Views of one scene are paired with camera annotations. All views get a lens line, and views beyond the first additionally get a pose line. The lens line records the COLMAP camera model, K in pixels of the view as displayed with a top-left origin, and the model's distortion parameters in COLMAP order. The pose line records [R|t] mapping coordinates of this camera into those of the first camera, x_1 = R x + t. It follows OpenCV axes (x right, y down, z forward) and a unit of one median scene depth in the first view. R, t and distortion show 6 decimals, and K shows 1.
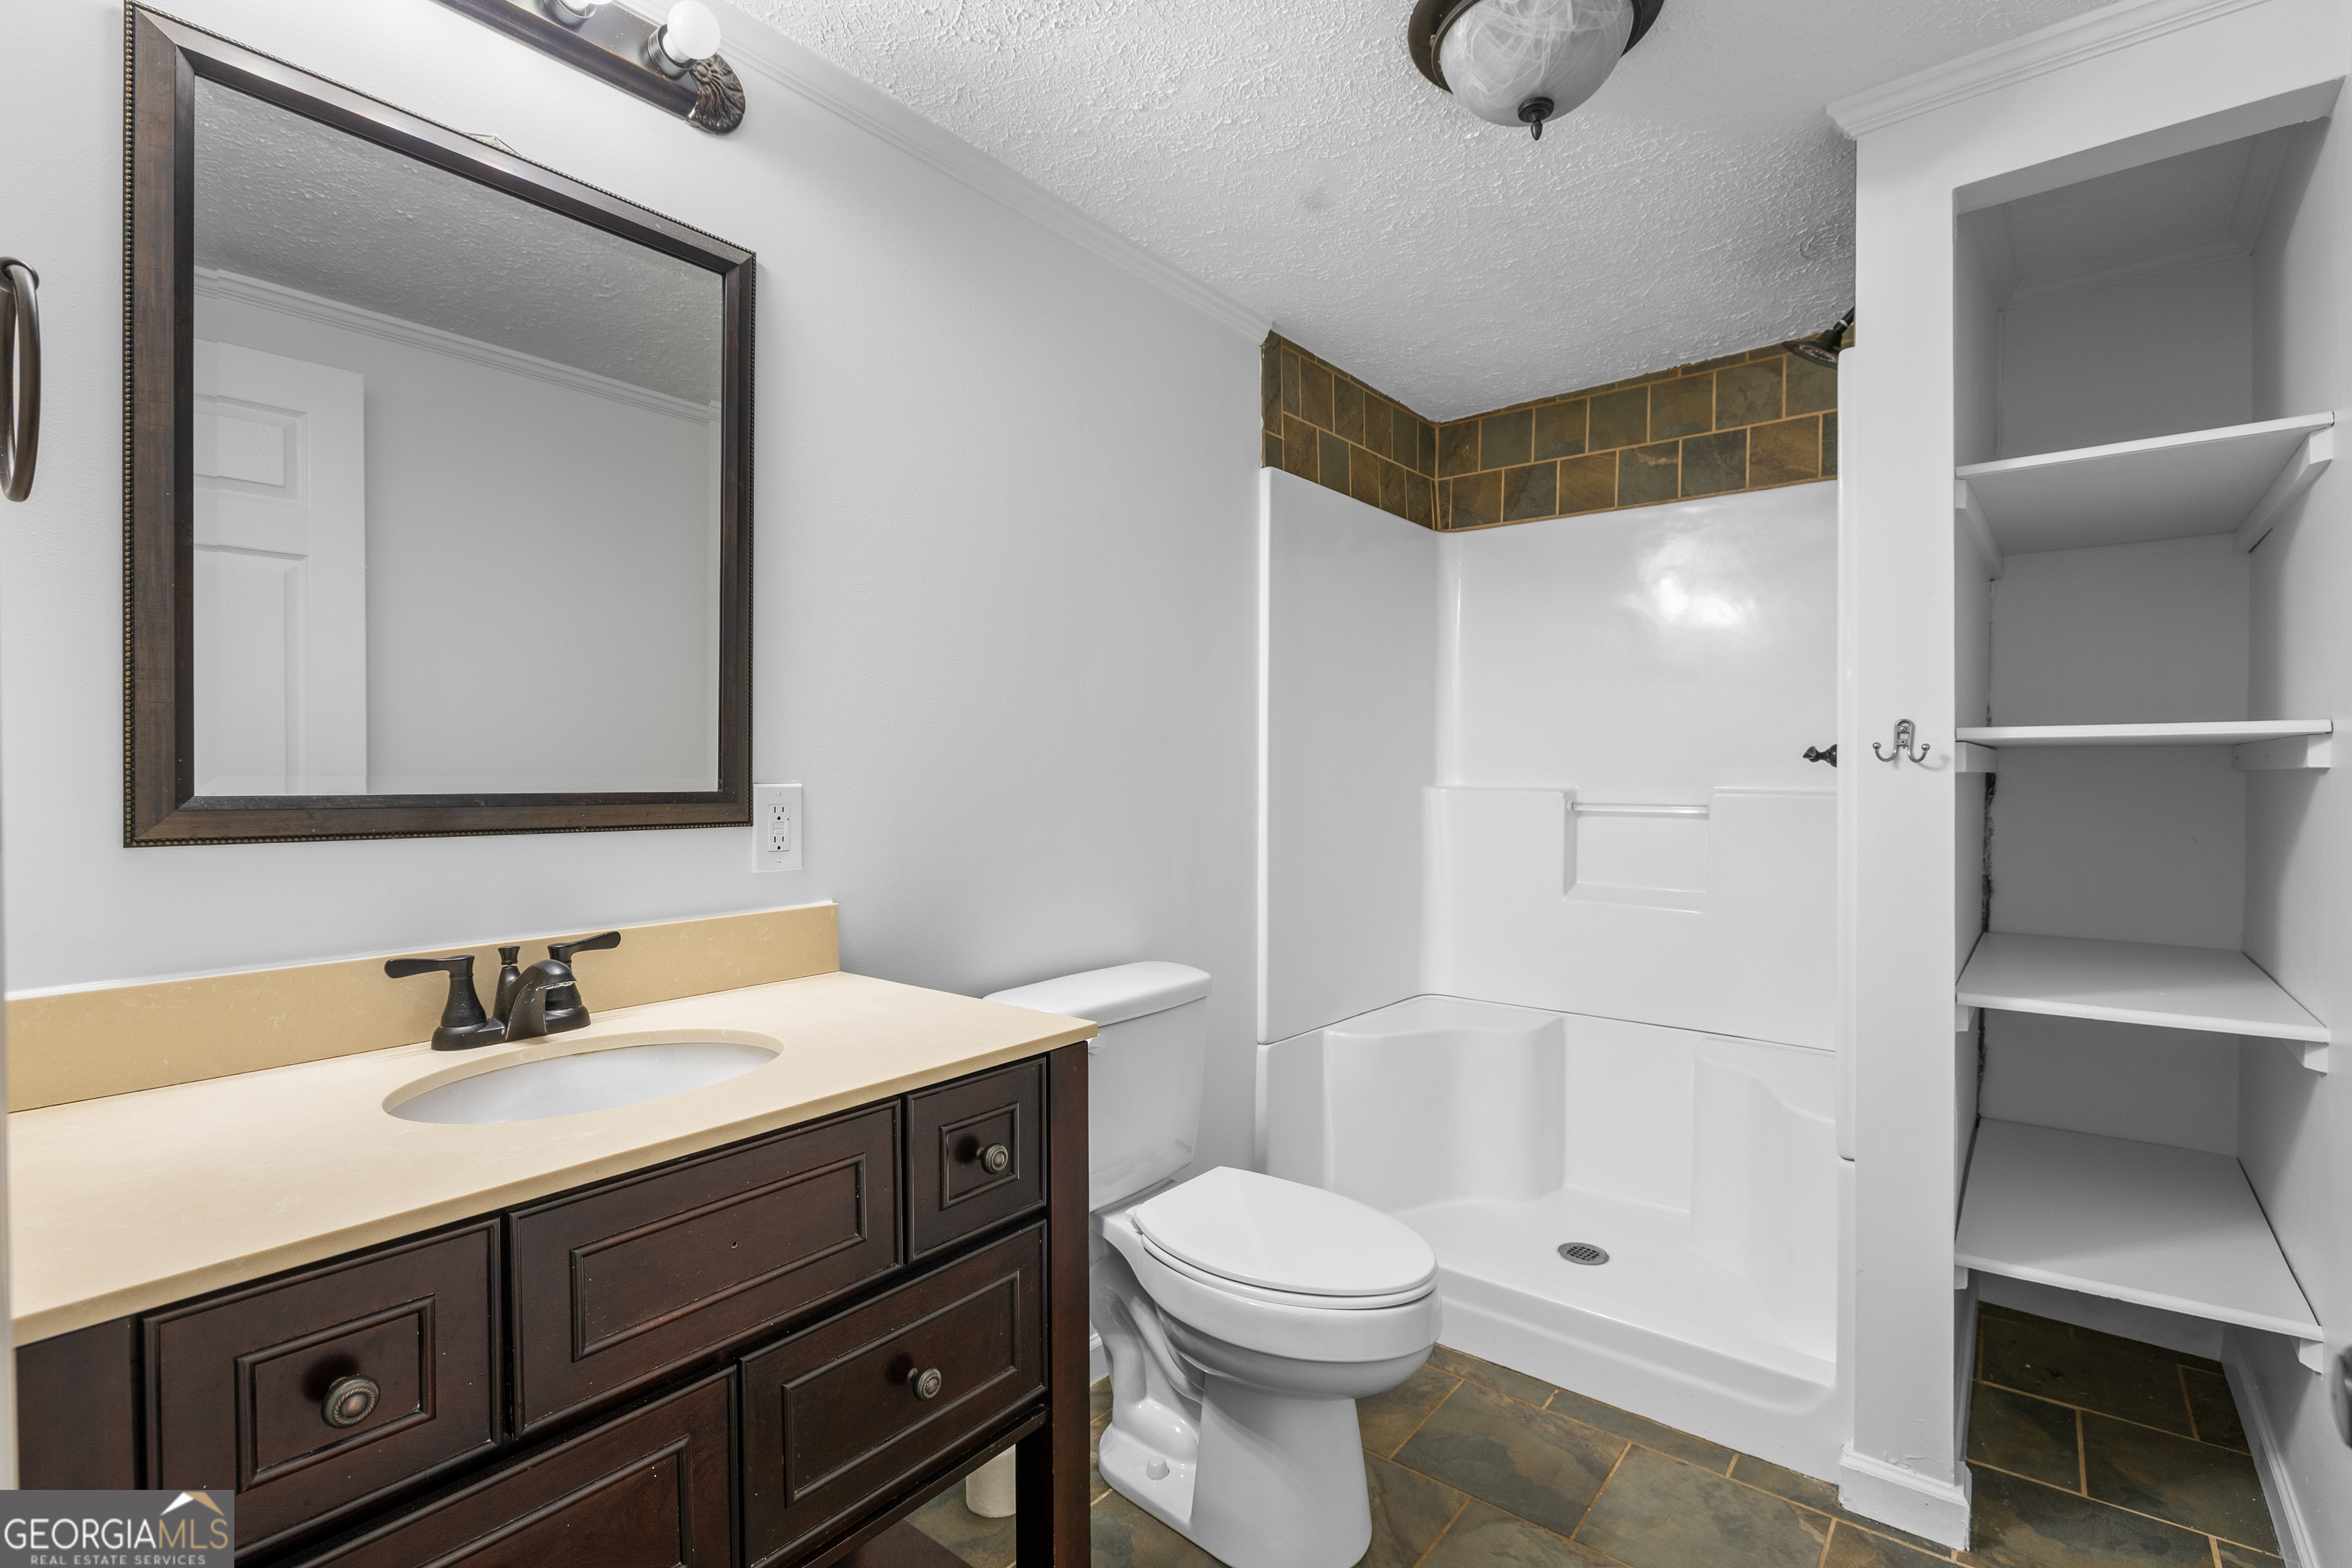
lens RADIAL K [[1097.3, 0, 1168.7], [0, 1097.3, 767.9], [0, 0, 1]] dist [-0.001144, 0.000141]
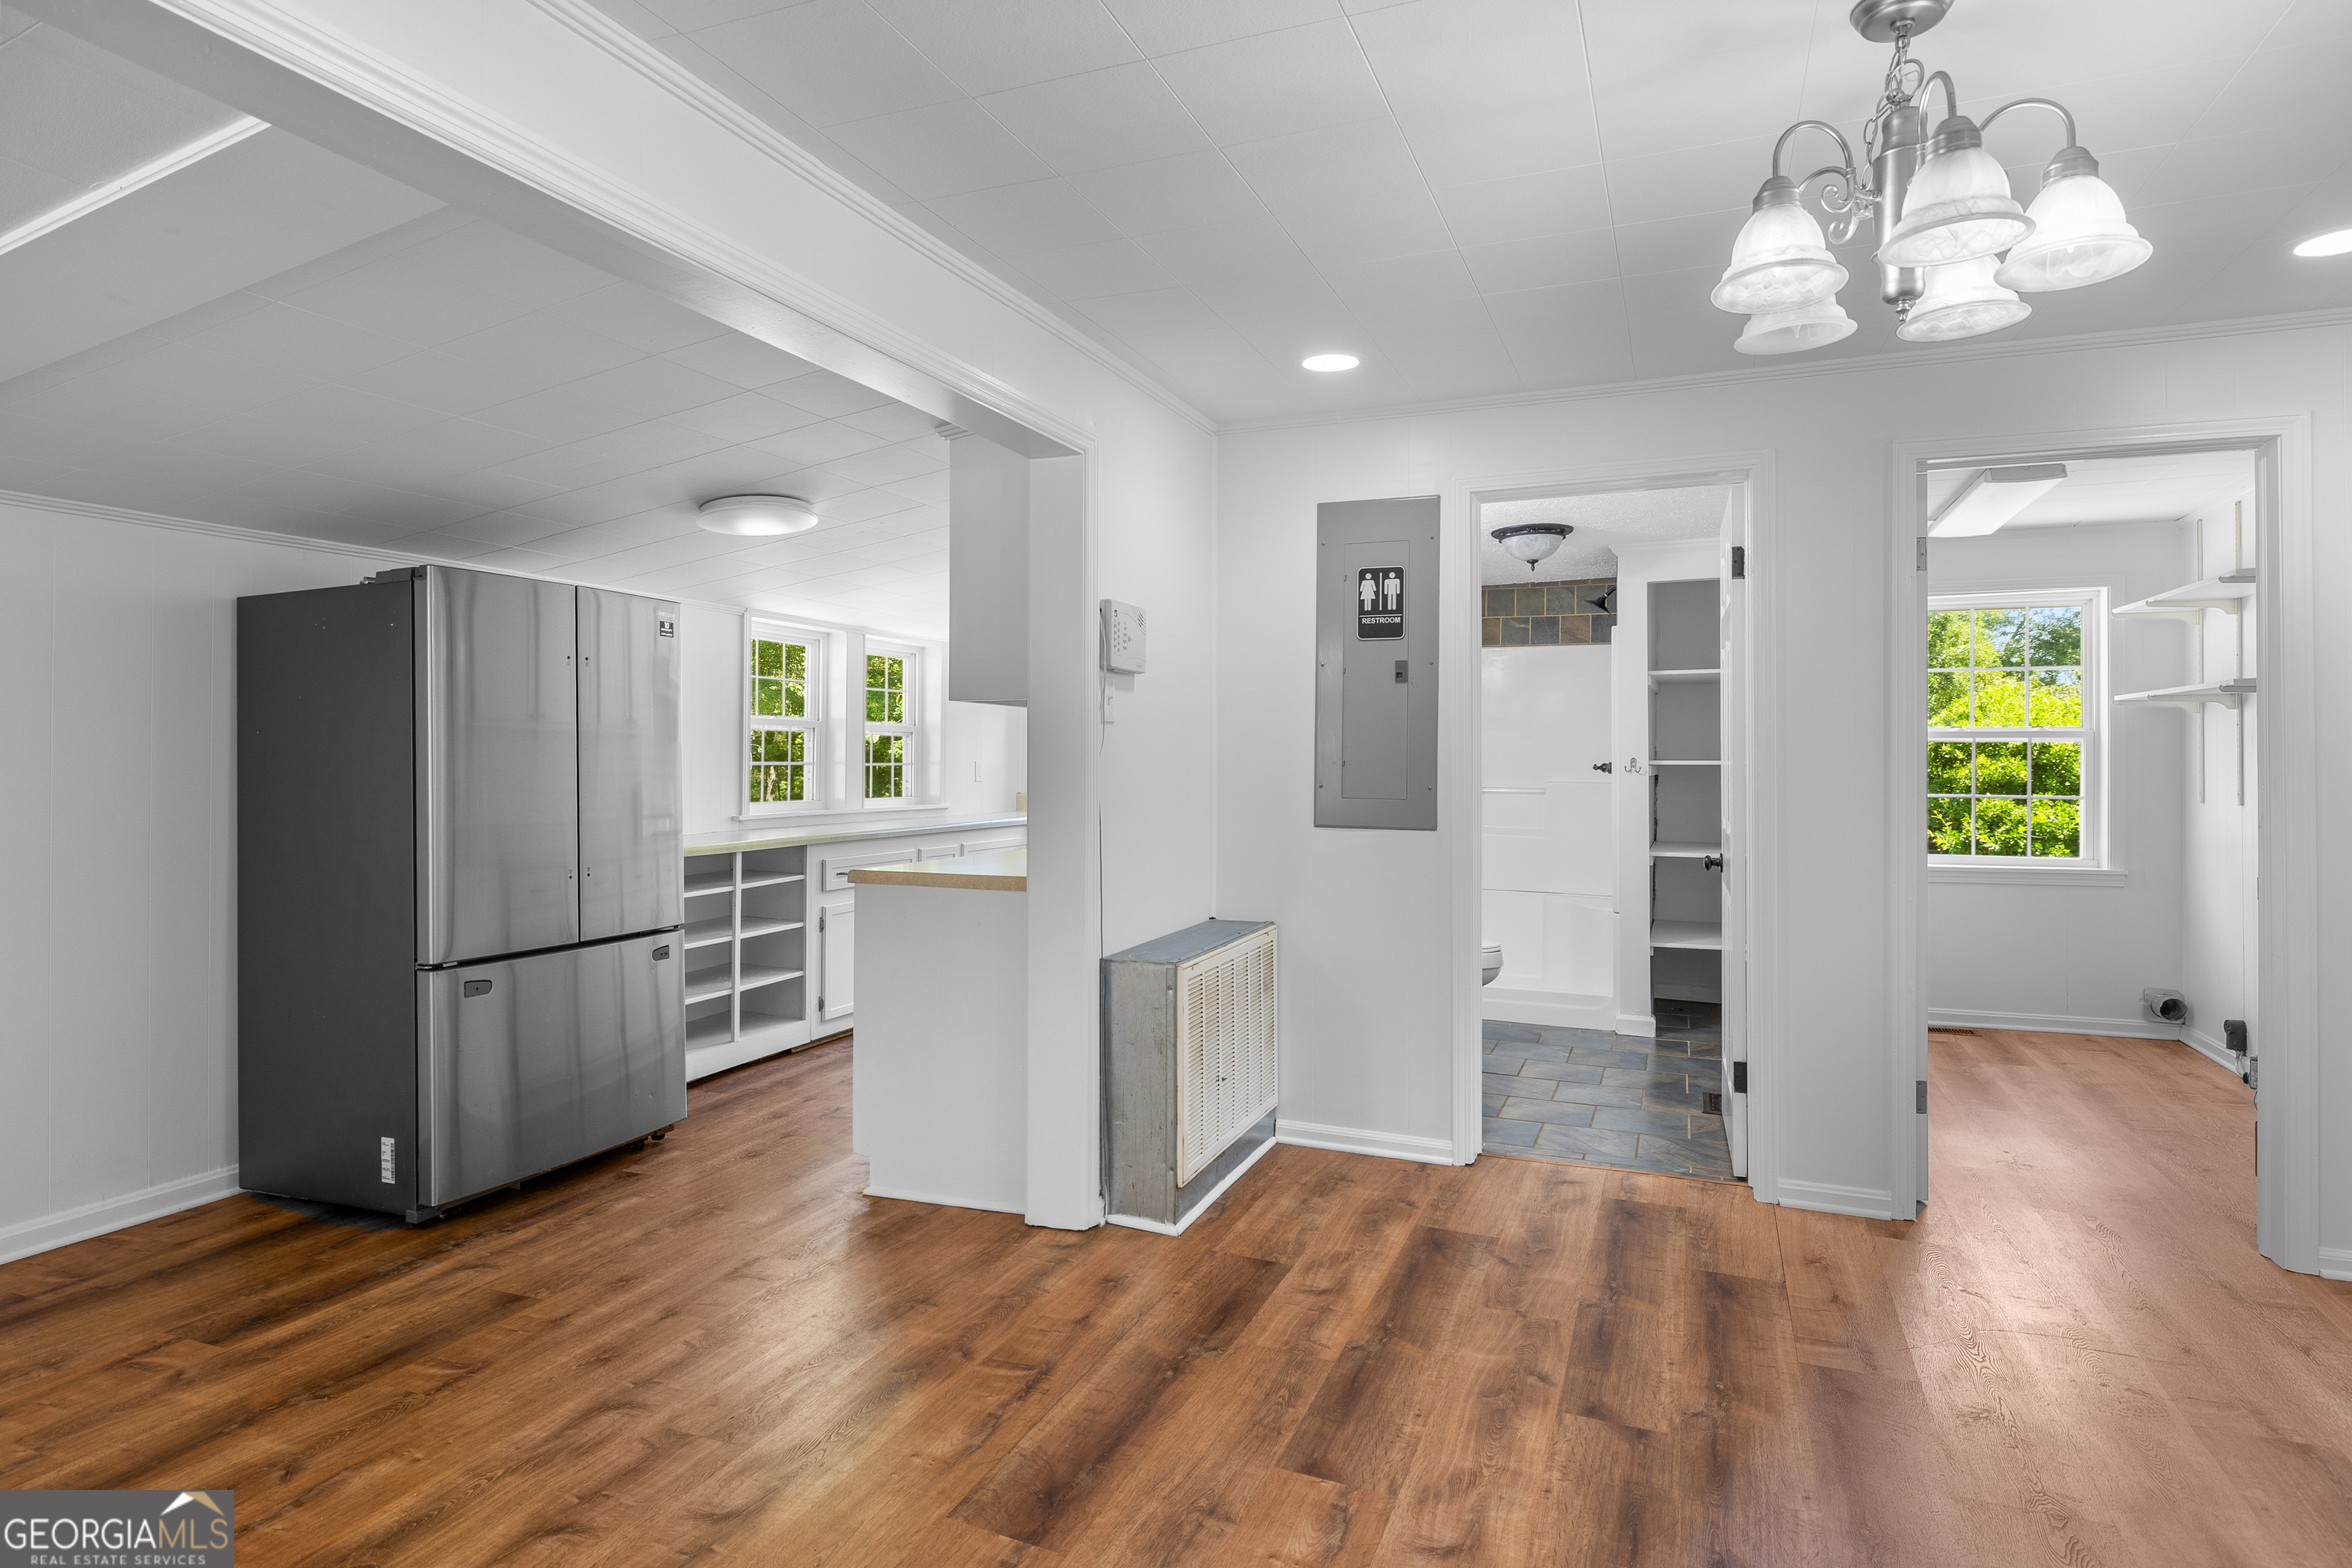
lens RADIAL K [[1362.9, 0, 1182.2], [0, 1362.9, 745.8], [0, 0, 1]] dist [0.000161, 0.000269]
pose [[0.951417, -0.004398, 0.307874, -1.437248], [0.008823, 0.999877, -0.012983, -0.034576], [-0.307779, 0.015069, 0.951339, -1.886529]]
